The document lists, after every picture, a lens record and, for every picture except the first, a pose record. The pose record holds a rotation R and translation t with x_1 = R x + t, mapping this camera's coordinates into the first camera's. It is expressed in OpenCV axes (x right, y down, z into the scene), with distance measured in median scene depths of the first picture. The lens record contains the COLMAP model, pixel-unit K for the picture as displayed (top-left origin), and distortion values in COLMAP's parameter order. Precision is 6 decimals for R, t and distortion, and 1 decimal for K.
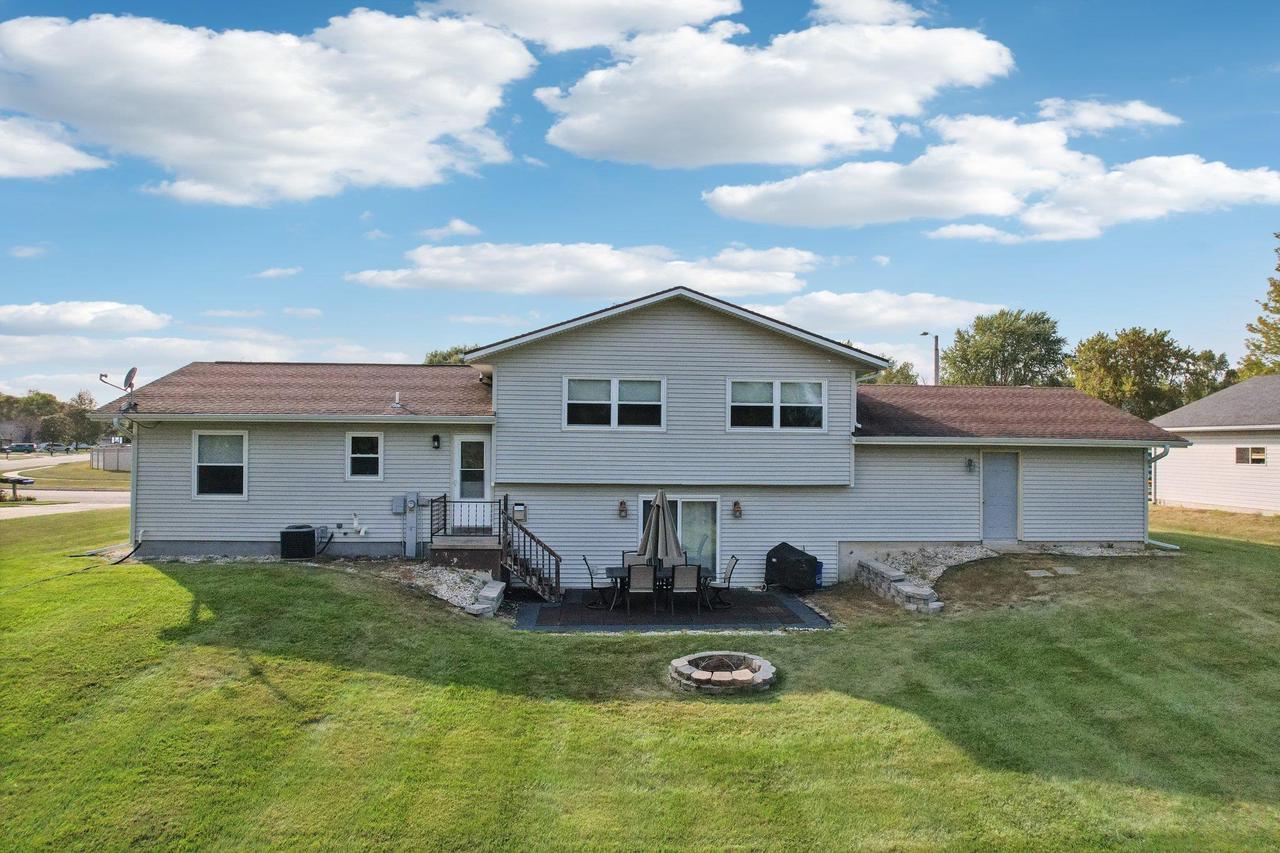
lens RADIAL K [[824.4, 0, 638.5], [0, 824.4, 430.8], [0, 0, 1]] dist [-0.081481, 0.072716]
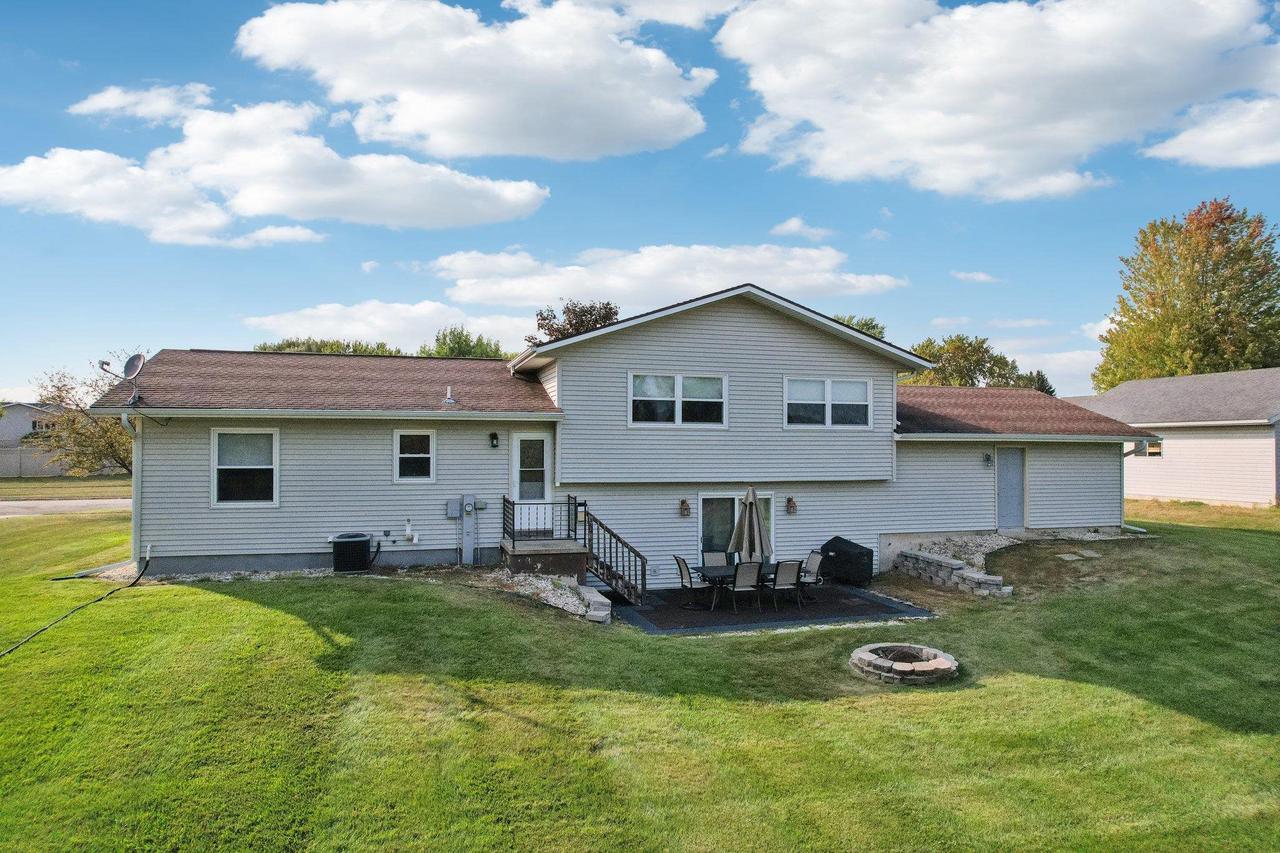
lens RADIAL K [[828.0, 0, 639.6], [0, 828.0, 429.7], [0, 0, 1]] dist [-0.075496, 0.063299]
pose [[0.974624, -0.001249, 0.223845, -0.296869], [0.001132, 0.999999, 0.000653, 0.001270], [-0.223846, -0.000383, 0.974624, 0.049743]]
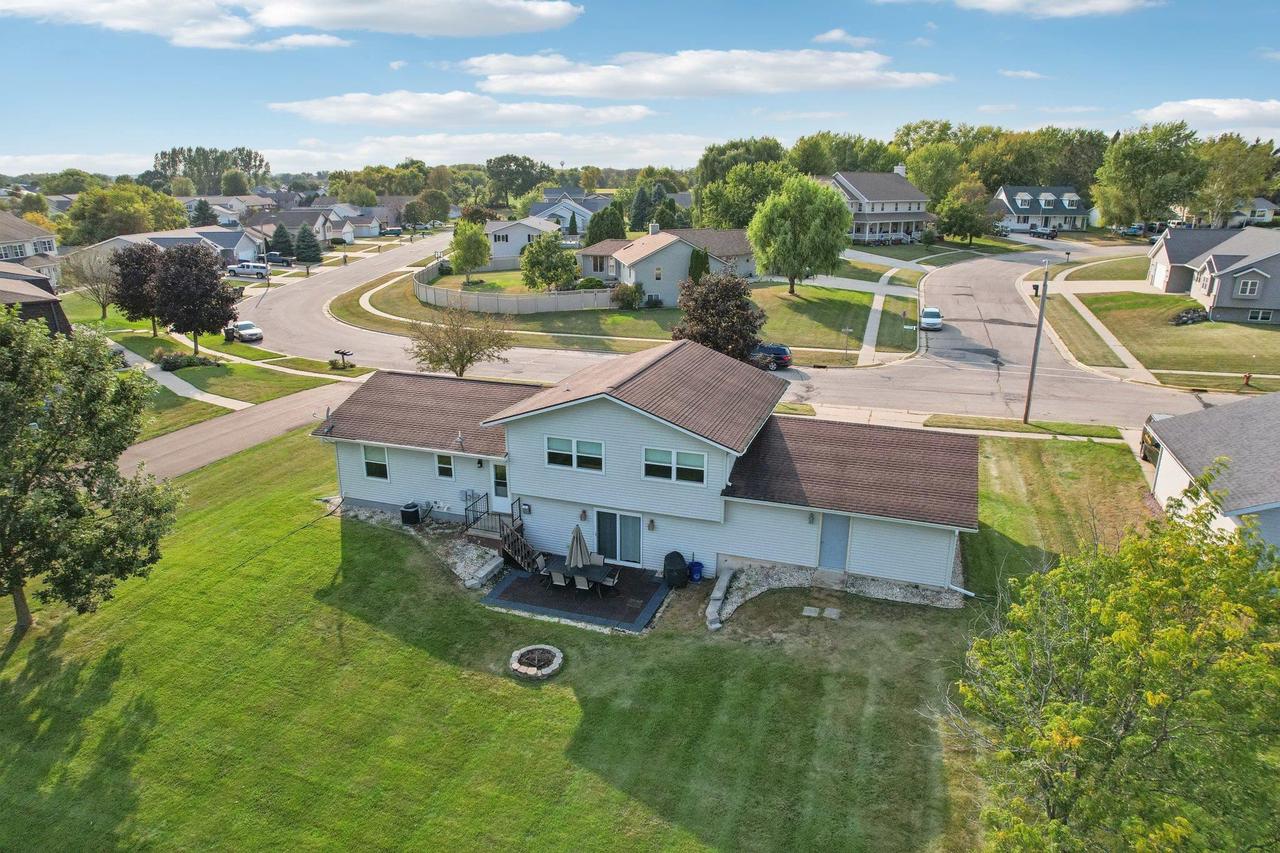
lens RADIAL K [[828.0, 0, 639.6], [0, 828.0, 429.7], [0, 0, 1]] dist [-0.075496, 0.063299]
pose [[0.920868, 0.108261, -0.374542, 0.680387], [0.014560, 0.950454, 0.310526, -0.573392], [0.389603, -0.291406, 0.873666, -0.327199]]
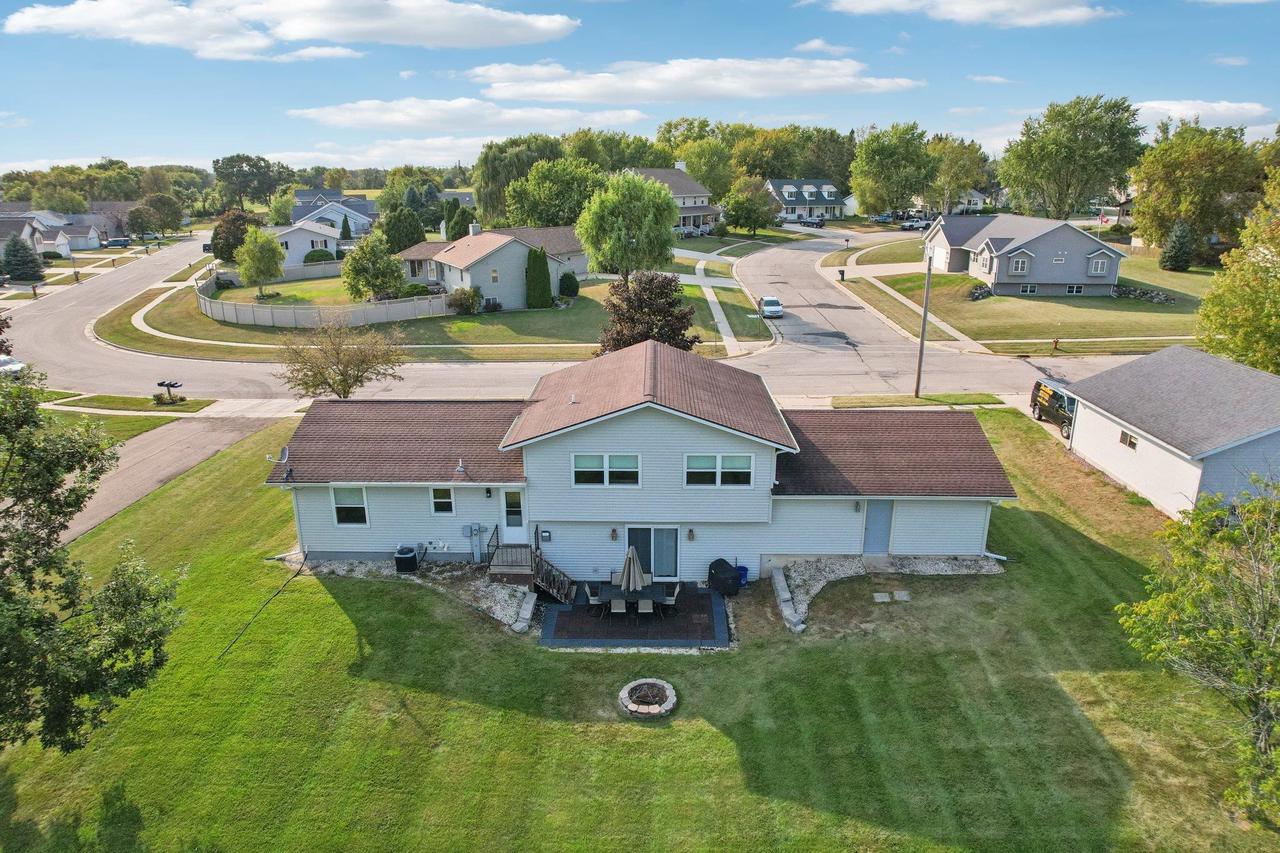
lens RADIAL K [[833.6, 0, 639.2], [0, 833.6, 432.7], [0, 0, 1]] dist [-0.078513, 0.068358]
pose [[0.996494, 0.013529, -0.082567, 0.151578], [0.013473, 0.948013, 0.317945, -0.570773], [0.082576, -0.317942, 0.944507, -0.375562]]
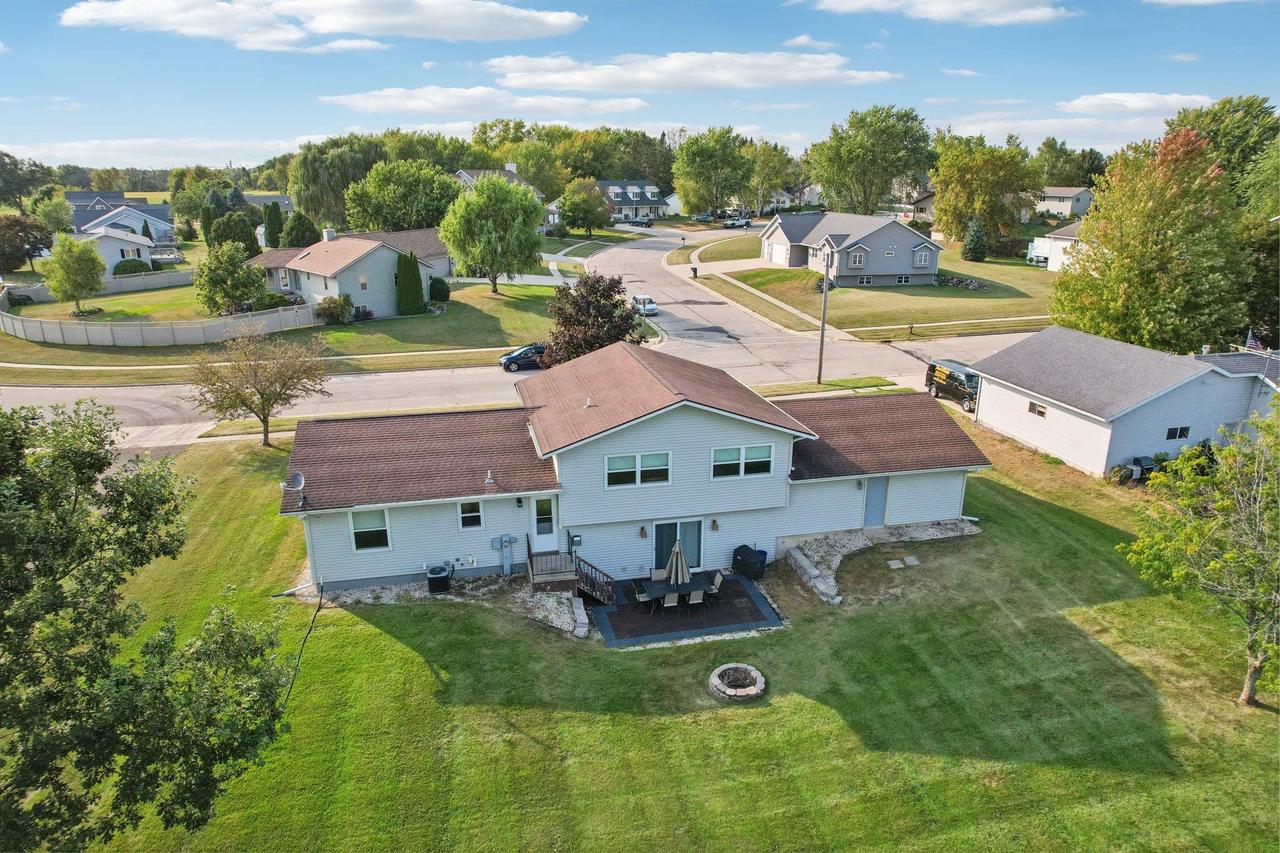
lens RADIAL K [[828.0, 0, 639.6], [0, 828.0, 429.7], [0, 0, 1]] dist [-0.075496, 0.063299]
pose [[0.985946, -0.055788, 0.157476, -0.261618], [0.002821, 0.948023, 0.318191, -0.585135], [-0.167042, -0.313274, 0.934856, -0.385916]]
